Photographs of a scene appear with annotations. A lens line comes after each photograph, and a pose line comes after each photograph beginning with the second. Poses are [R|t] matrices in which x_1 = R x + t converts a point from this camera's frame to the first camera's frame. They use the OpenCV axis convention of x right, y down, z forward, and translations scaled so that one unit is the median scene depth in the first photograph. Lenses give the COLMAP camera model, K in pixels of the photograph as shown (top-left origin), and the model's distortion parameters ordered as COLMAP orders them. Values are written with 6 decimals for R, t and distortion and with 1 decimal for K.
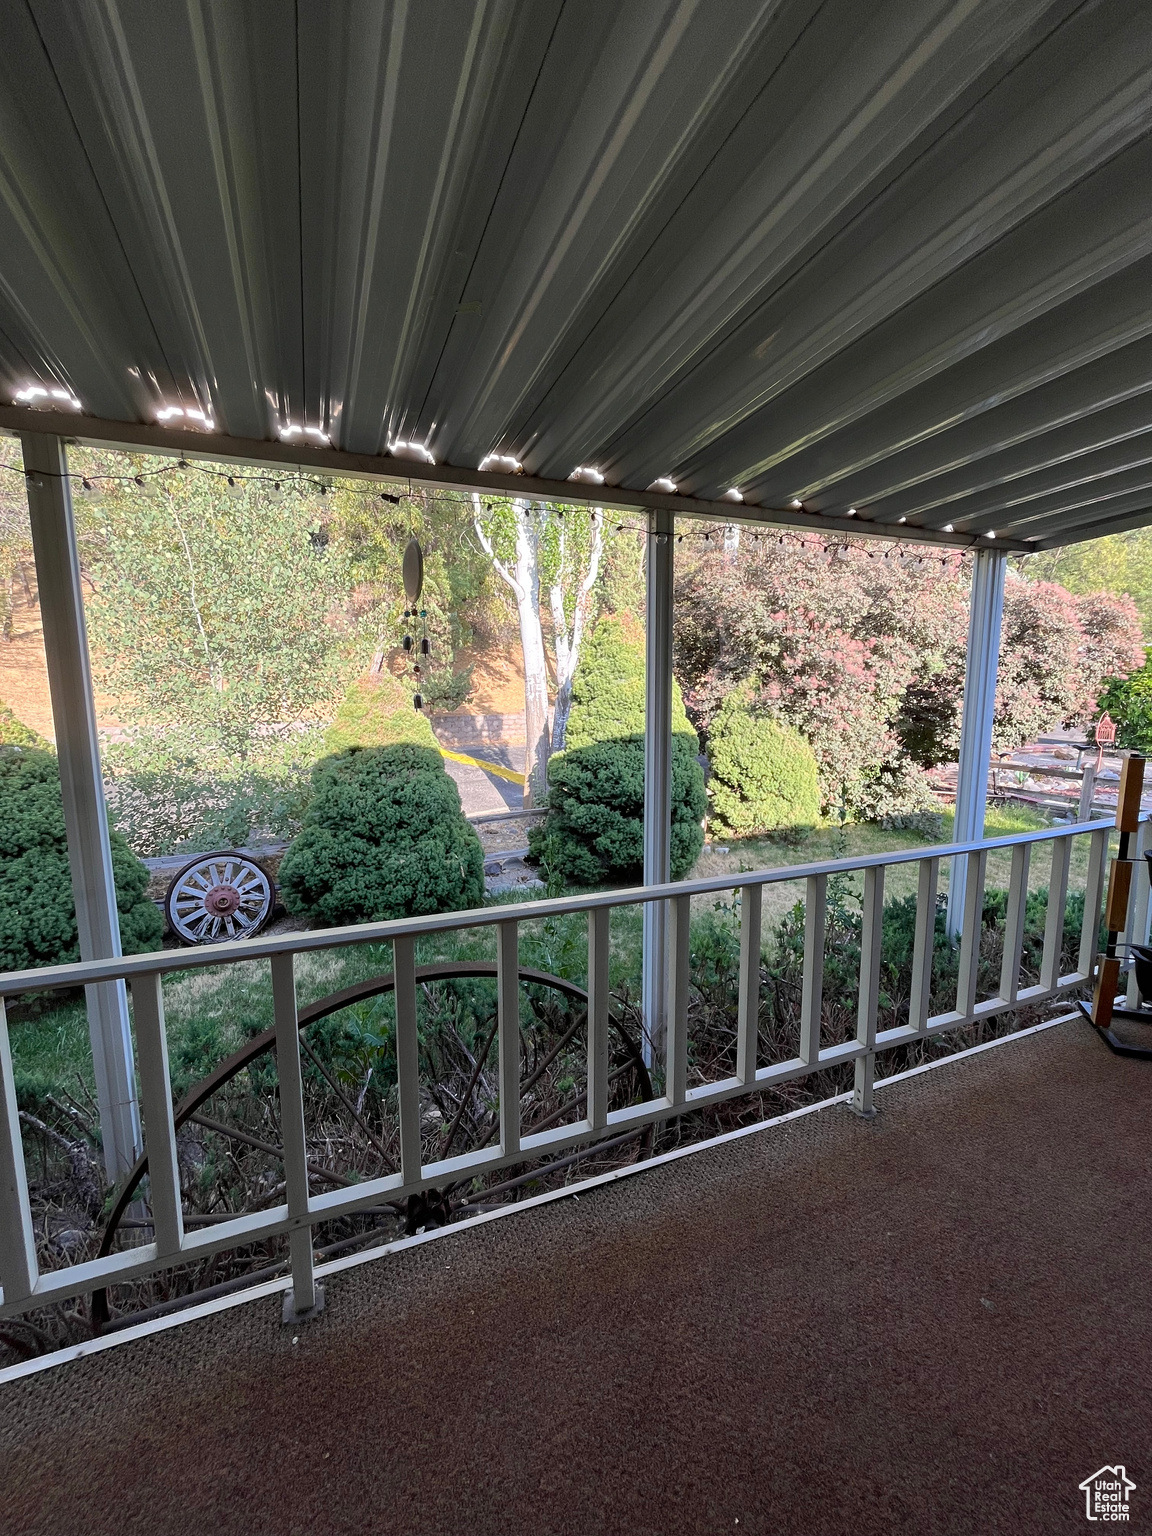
lens RADIAL K [[617.4, 0, 574.3], [0, 617.4, 767.4], [0, 0, 1]] dist [-0.002674, -0.000062]
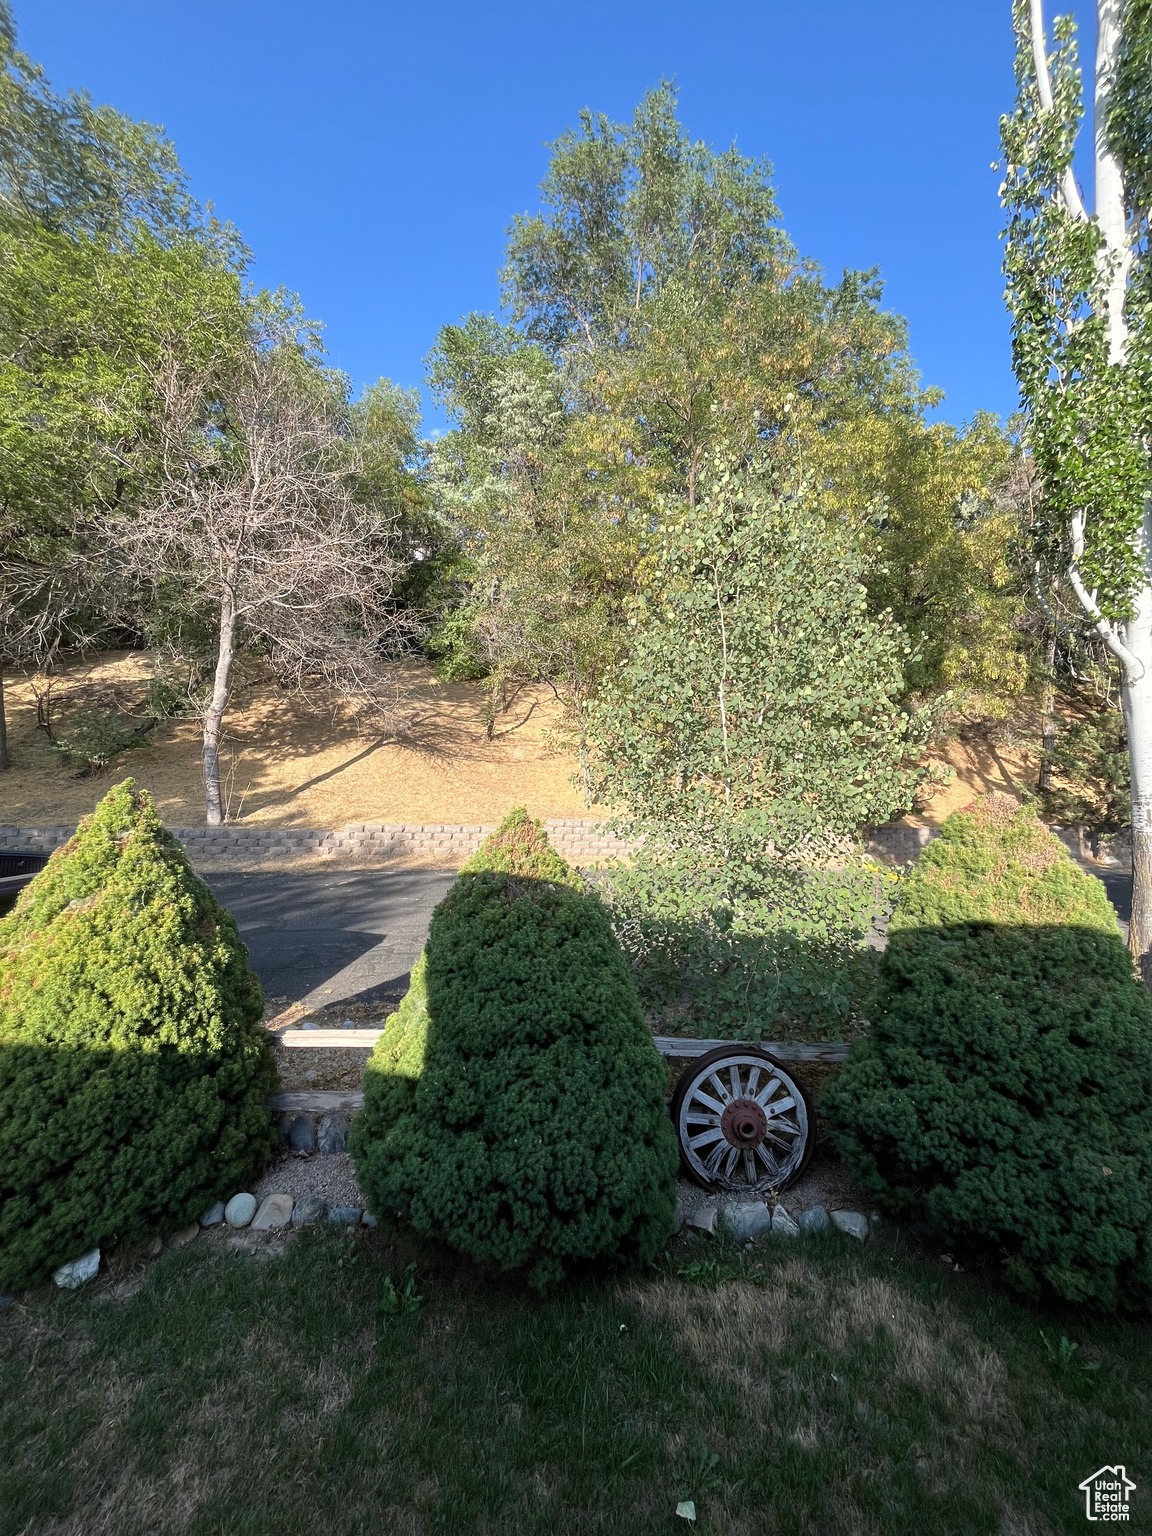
lens RADIAL K [[617.4, 0, 574.3], [0, 617.4, 767.4], [0, 0, 1]] dist [-0.002674, -0.000062]
pose [[0.838836, 0.020495, -0.543999, -0.363159], [-0.102574, 0.987342, -0.120970, -0.068432], [0.534634, 0.157275, 0.830320, 0.274605]]
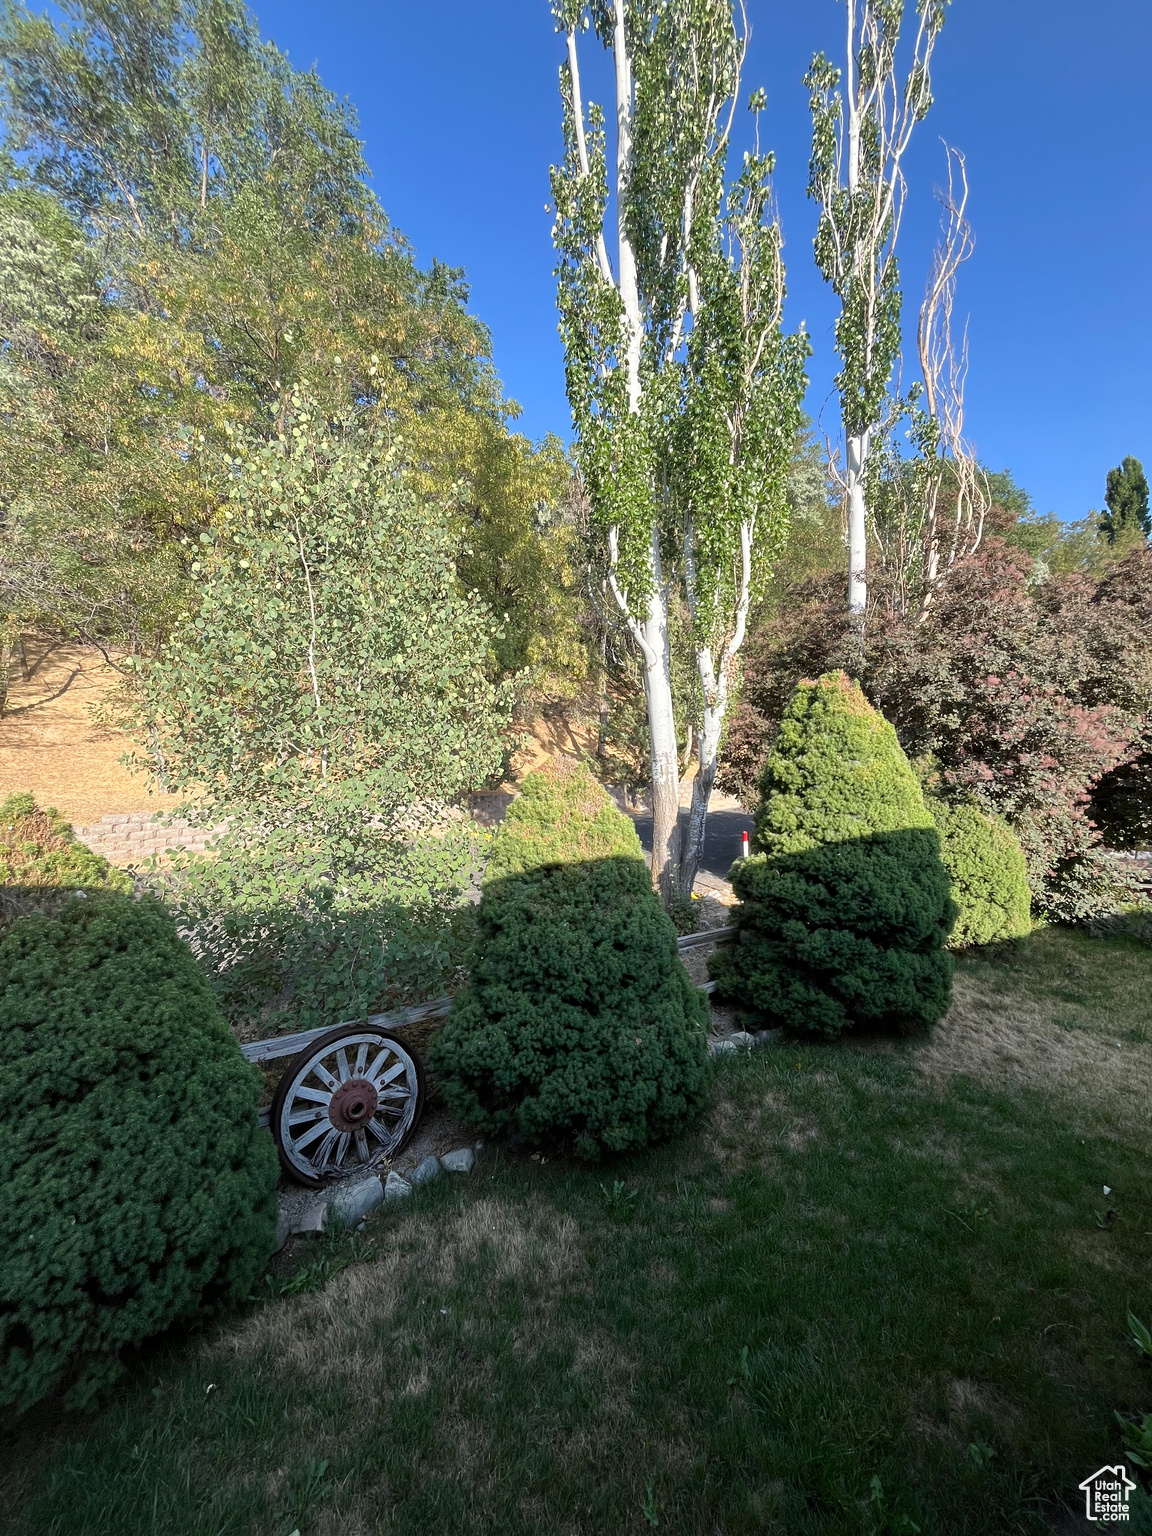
lens RADIAL K [[617.4, 0, 574.3], [0, 617.4, 767.4], [0, 0, 1]] dist [-0.002674, -0.000062]
pose [[0.999534, -0.008881, 0.029202, -0.349213], [0.012206, 0.993208, -0.115712, -0.060168], [-0.027976, 0.116015, 0.992853, 0.300397]]
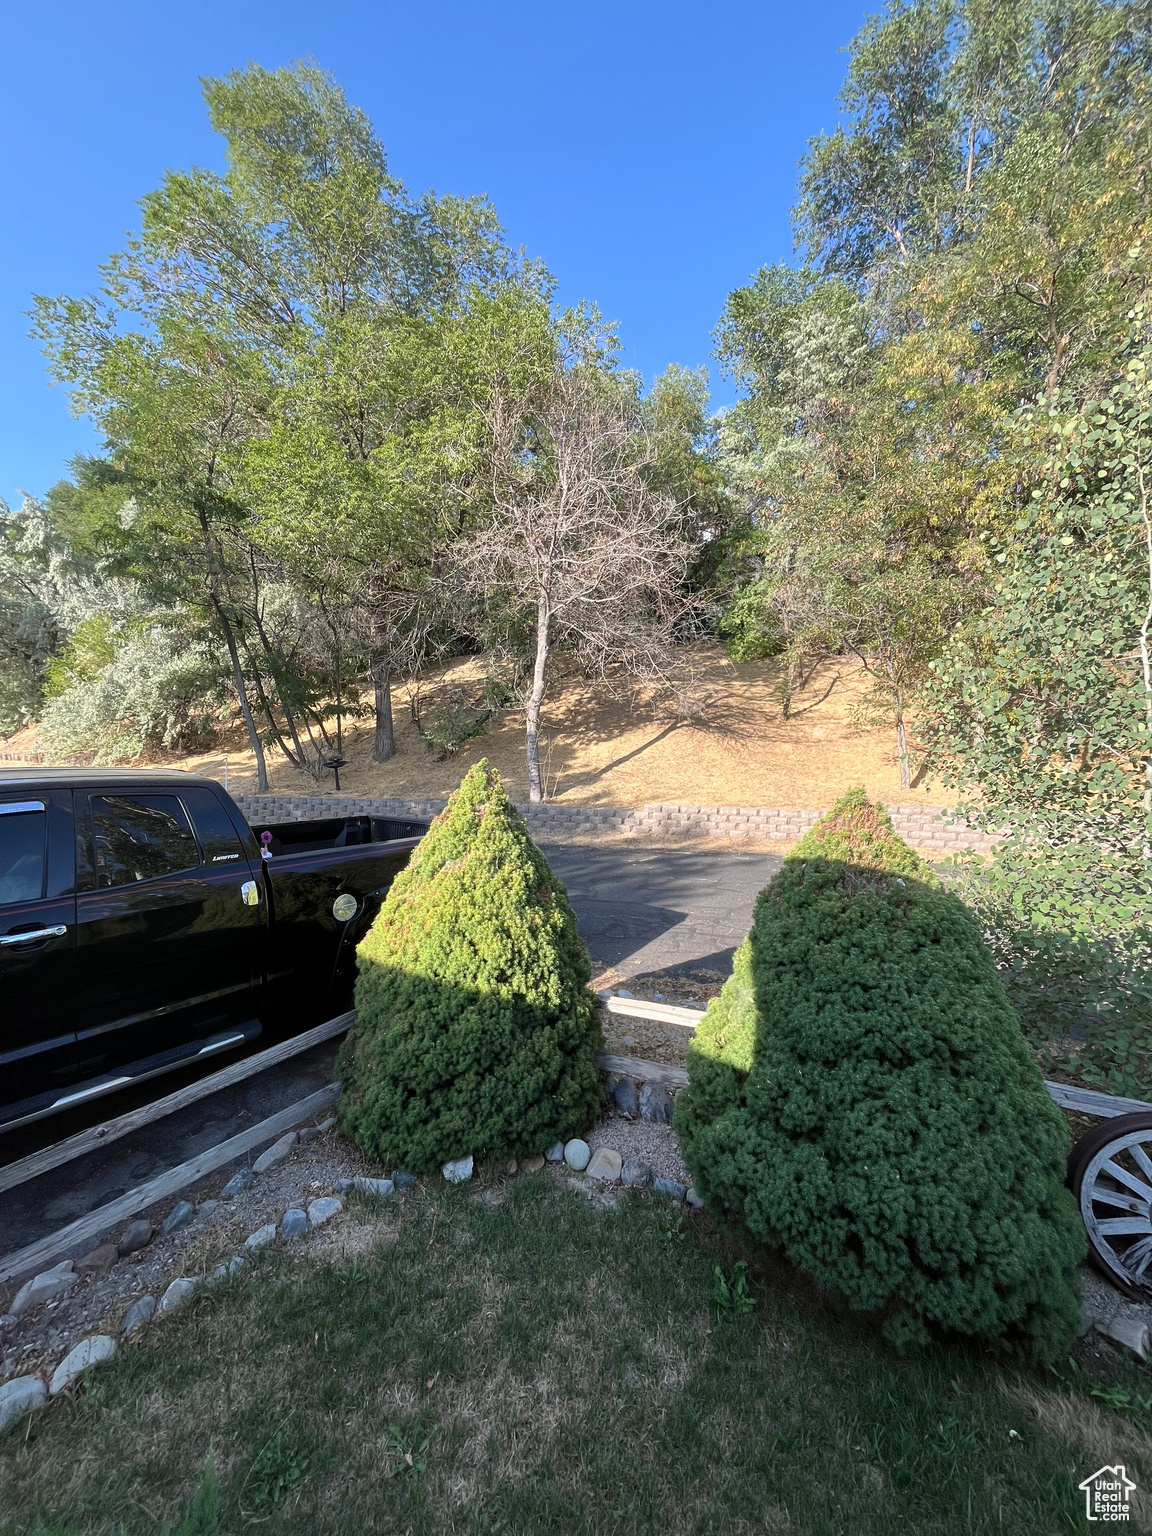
lens RADIAL K [[617.4, 0, 574.3], [0, 617.4, 767.4], [0, 0, 1]] dist [-0.002674, -0.000062]
pose [[0.512954, 0.034832, -0.857709, -0.409426], [-0.131938, 0.990503, -0.038680, -0.062392], [0.848216, 0.133005, 0.512678, 0.274745]]
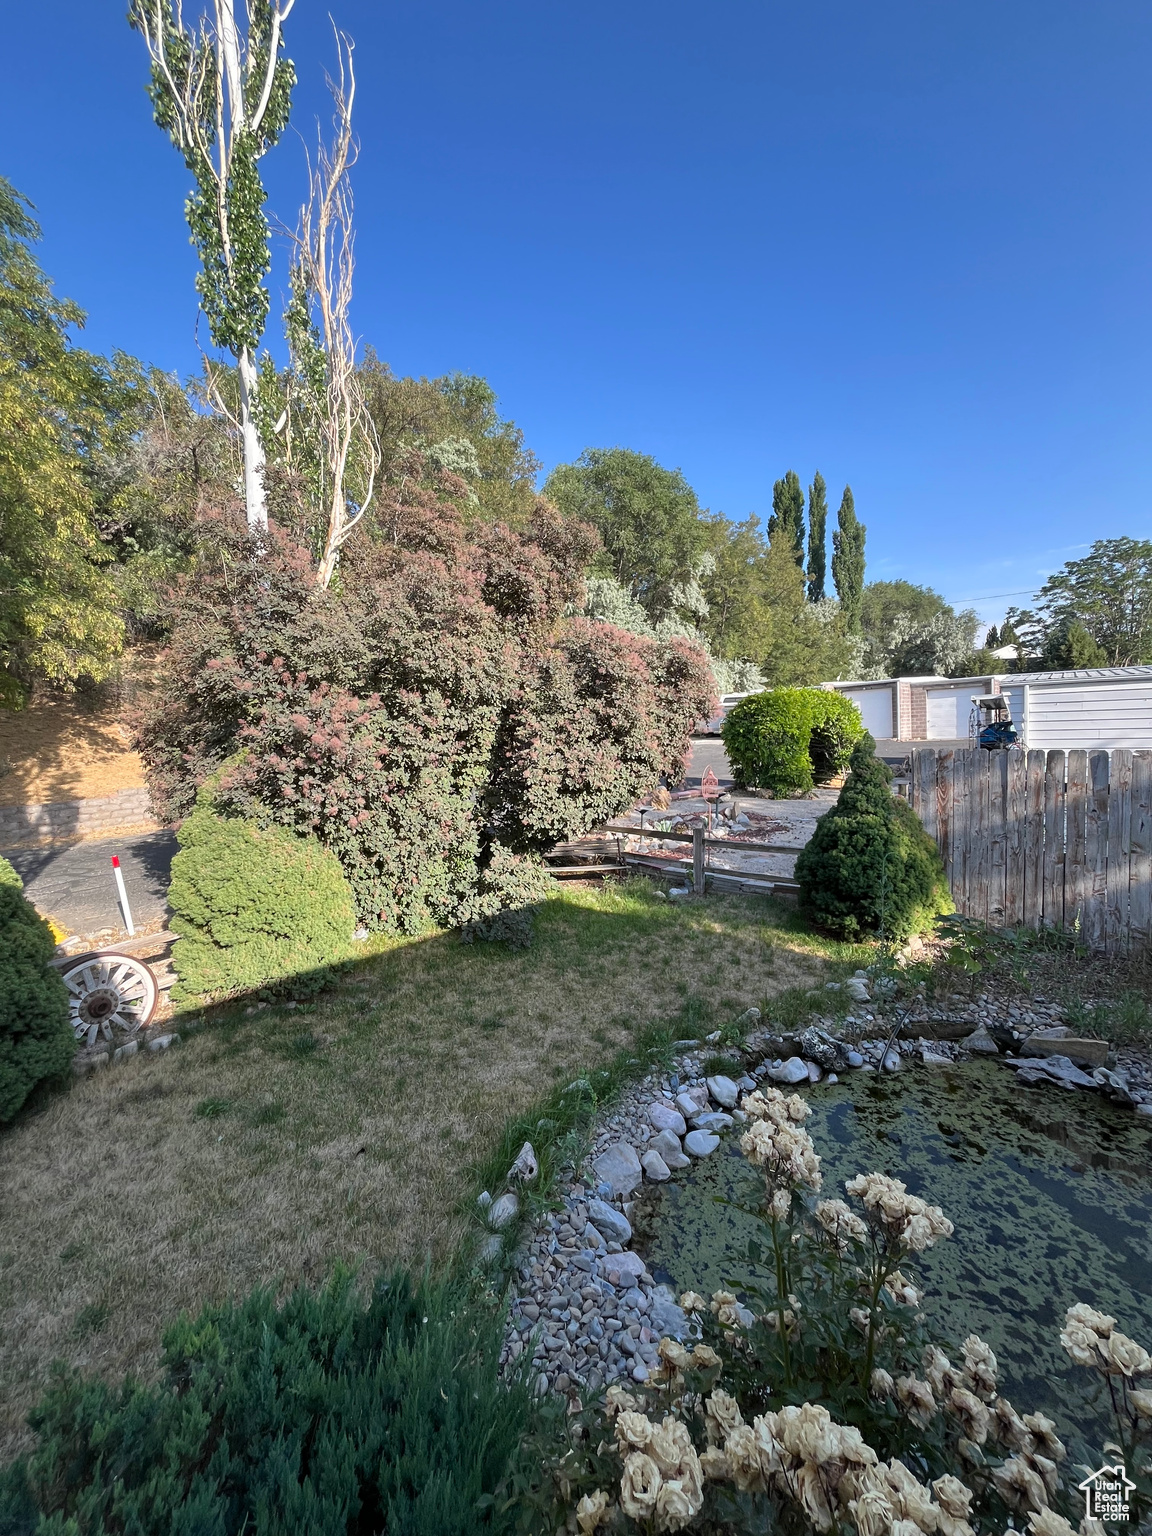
lens RADIAL K [[617.4, 0, 574.3], [0, 617.4, 767.4], [0, 0, 1]] dist [-0.002674, -0.000062]
pose [[0.927554, -0.063822, 0.368198, 0.608635], [0.093275, 0.993662, -0.062739, -0.087432], [-0.361860, 0.092537, 0.927628, 0.386992]]
